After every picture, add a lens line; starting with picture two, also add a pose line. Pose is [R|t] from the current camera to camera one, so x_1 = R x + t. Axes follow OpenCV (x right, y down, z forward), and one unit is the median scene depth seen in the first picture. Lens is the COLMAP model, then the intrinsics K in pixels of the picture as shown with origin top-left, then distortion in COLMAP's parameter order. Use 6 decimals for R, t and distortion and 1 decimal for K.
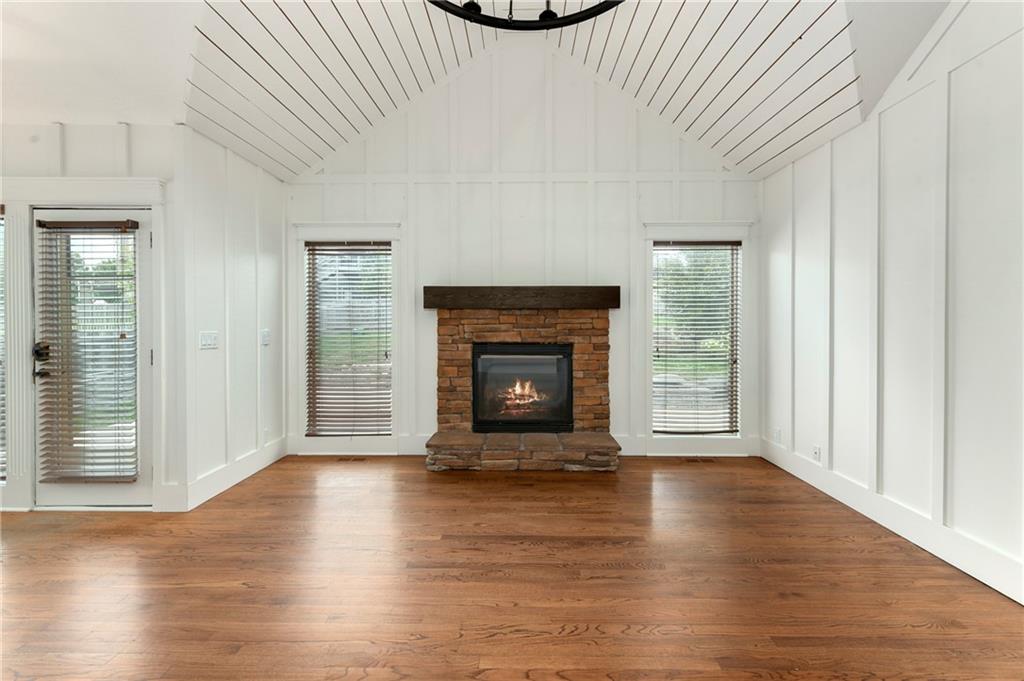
lens RADIAL K [[419.9, 0, 516.6], [0, 419.9, 328.7], [0, 0, 1]] dist [0.014411, -0.000090]
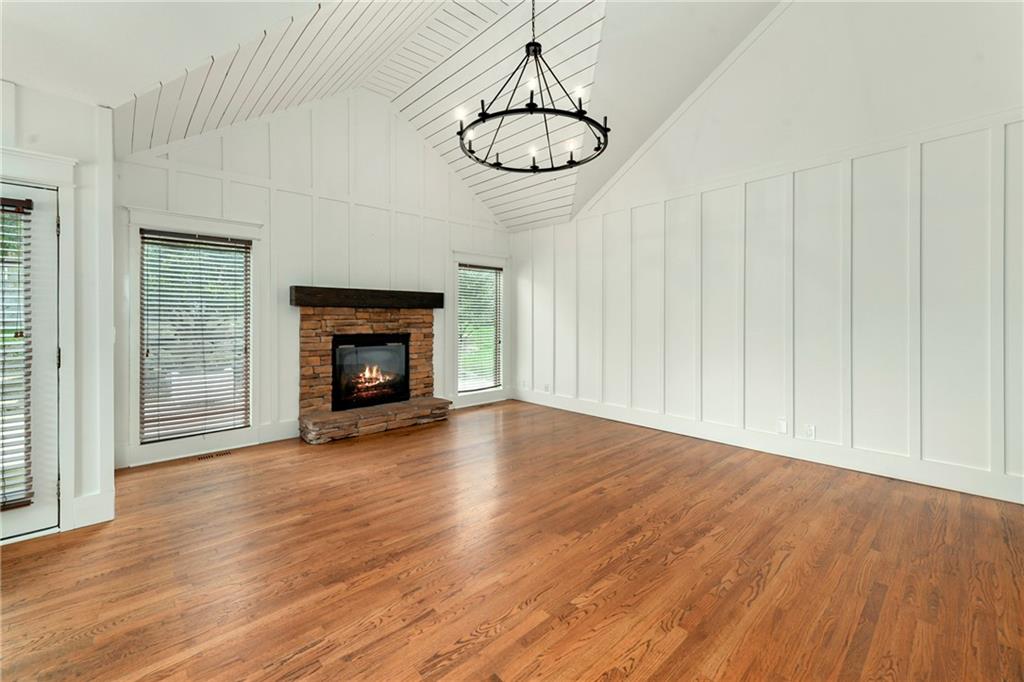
lens RADIAL K [[419.9, 0, 516.6], [0, 419.9, 329.2], [0, 0, 1]] dist [0.014411, -0.000090]
pose [[0.722098, -0.018968, 0.691531, -0.552496], [0.012216, 0.999818, 0.014668, 0.005289], [-0.691683, -0.002144, 0.722198, -0.212374]]
